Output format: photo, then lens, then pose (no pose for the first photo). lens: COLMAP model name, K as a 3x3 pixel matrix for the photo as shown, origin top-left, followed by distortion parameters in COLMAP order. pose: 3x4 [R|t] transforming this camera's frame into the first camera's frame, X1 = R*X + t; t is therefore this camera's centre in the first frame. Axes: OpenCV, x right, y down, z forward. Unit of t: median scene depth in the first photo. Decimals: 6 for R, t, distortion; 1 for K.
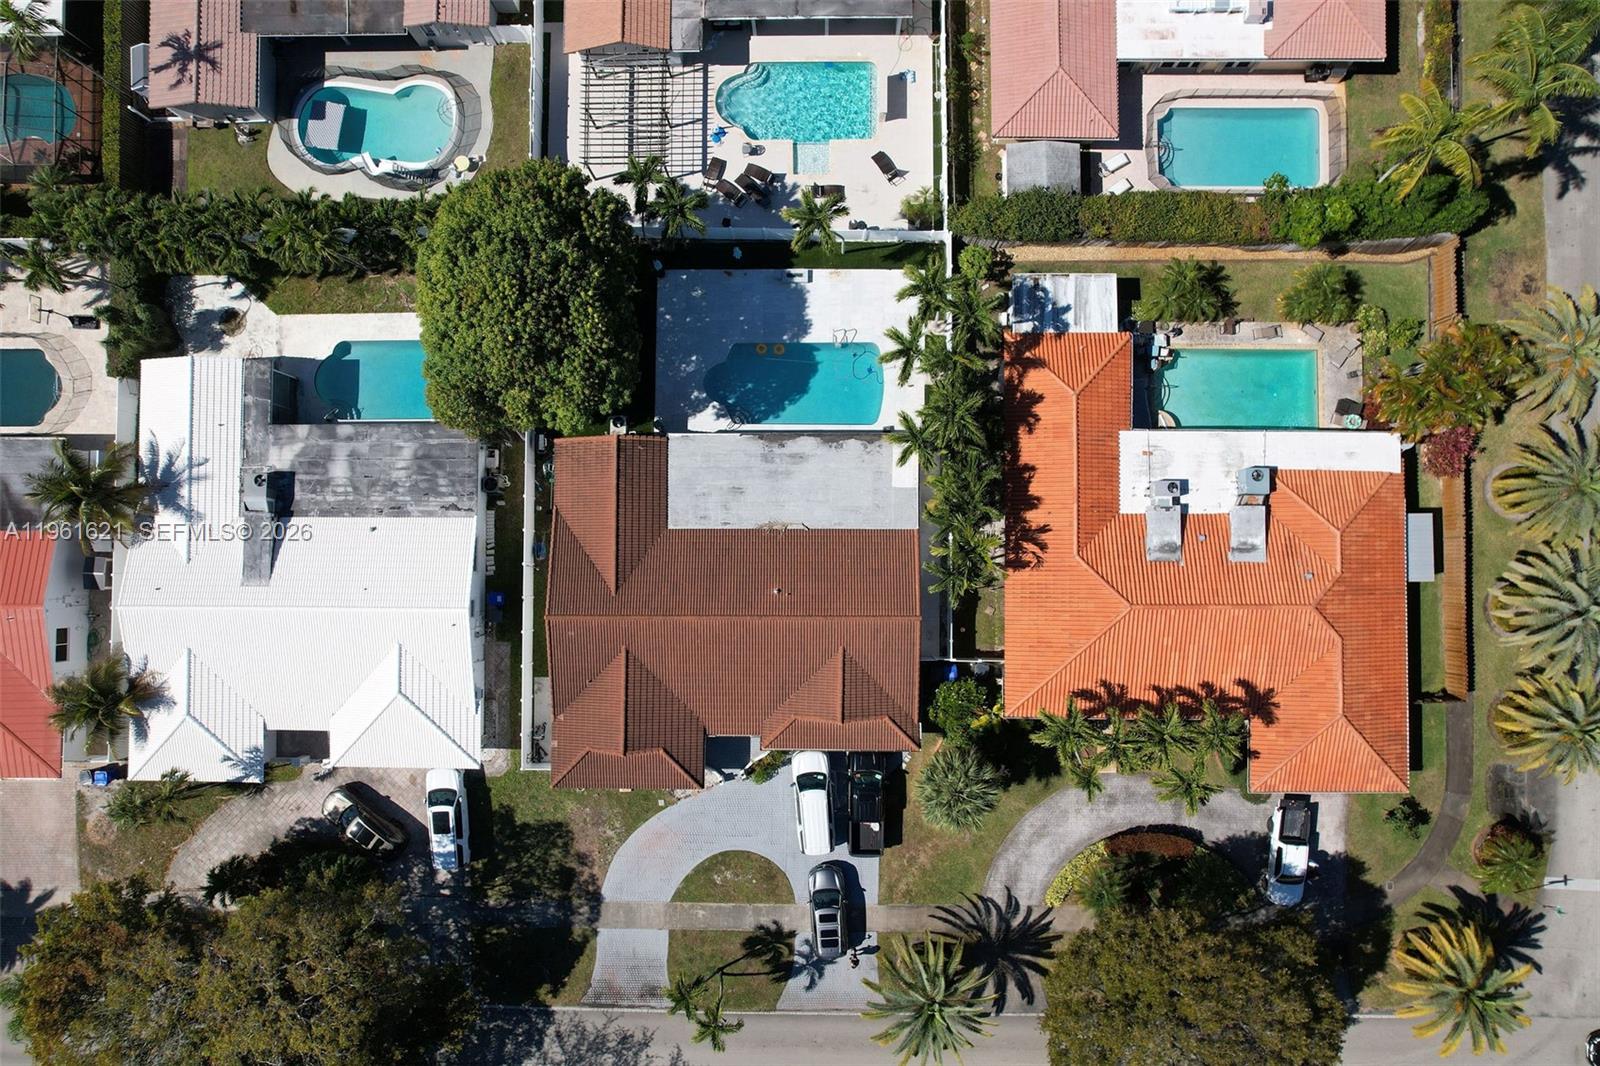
lens RADIAL K [[1051.4, 0, 799.5], [0, 1051.4, 537.5], [0, 0, 1]] dist [-0.088730, 0.081507]
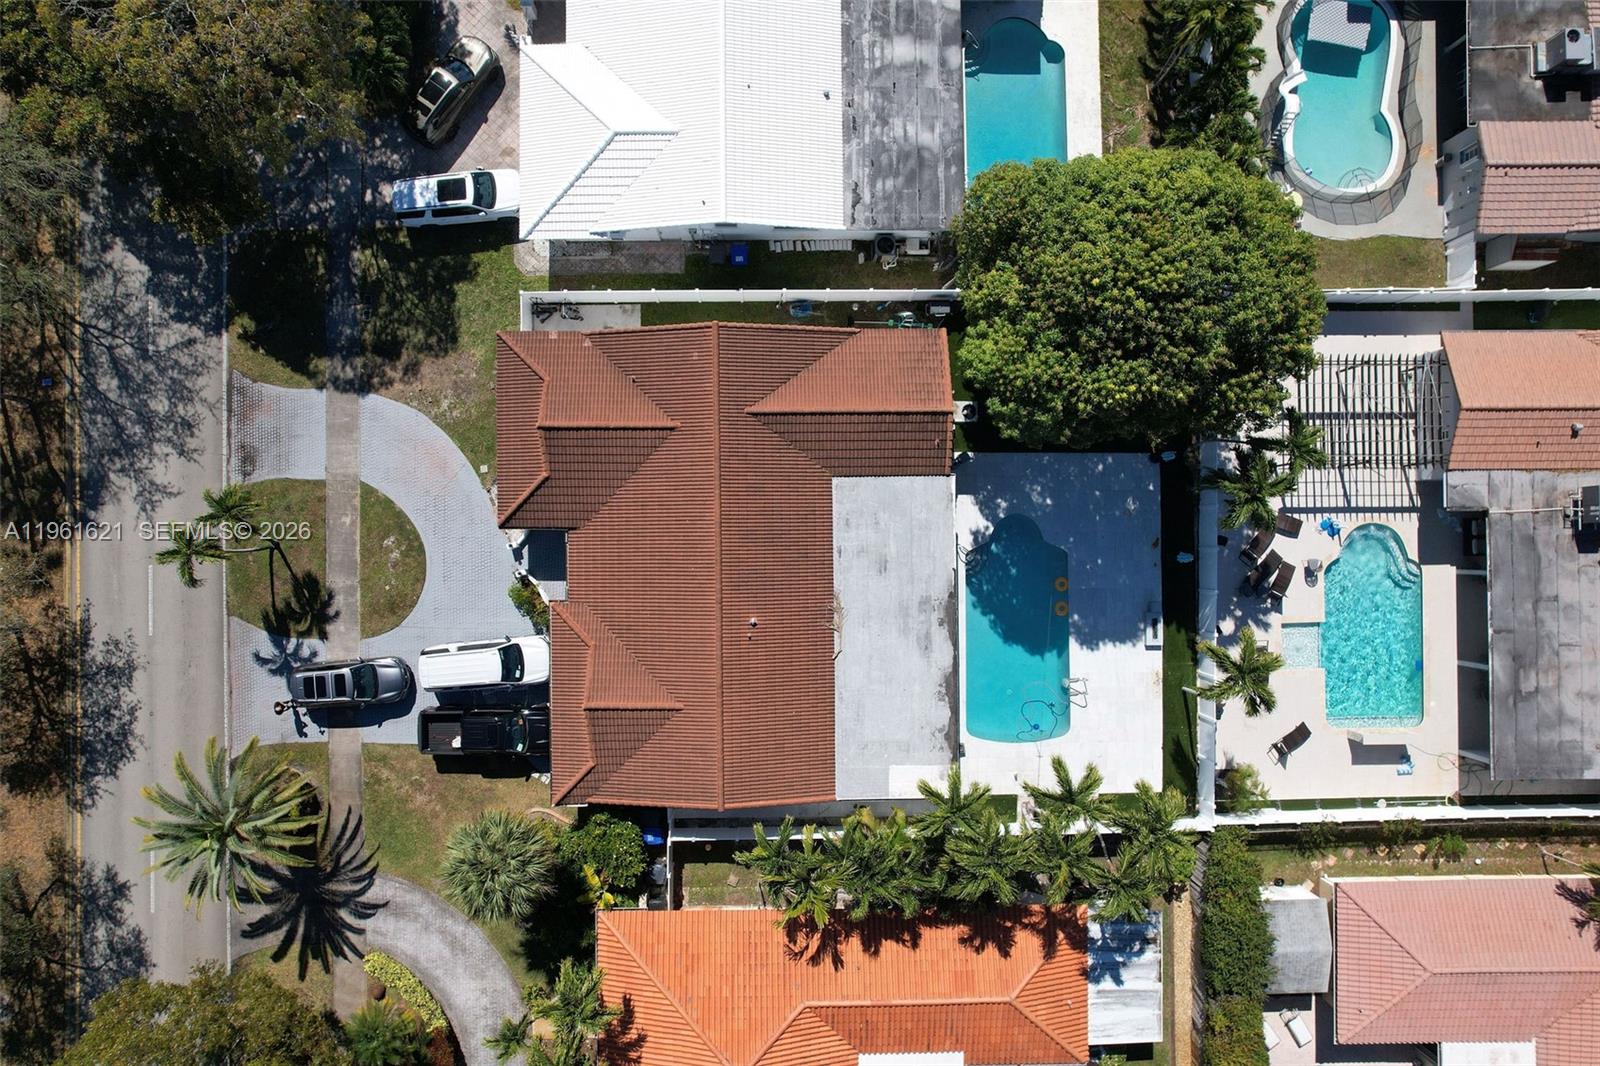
lens RADIAL K [[1051.4, 0, 799.5], [0, 1051.4, 537.5], [0, 0, 1]] dist [-0.088730, 0.081507]
pose [[0.012979, 0.999843, 0.012022, -0.087656], [-0.999834, 0.012823, 0.012941, 0.006126], [0.012785, -0.012188, 0.999844, 0.215744]]
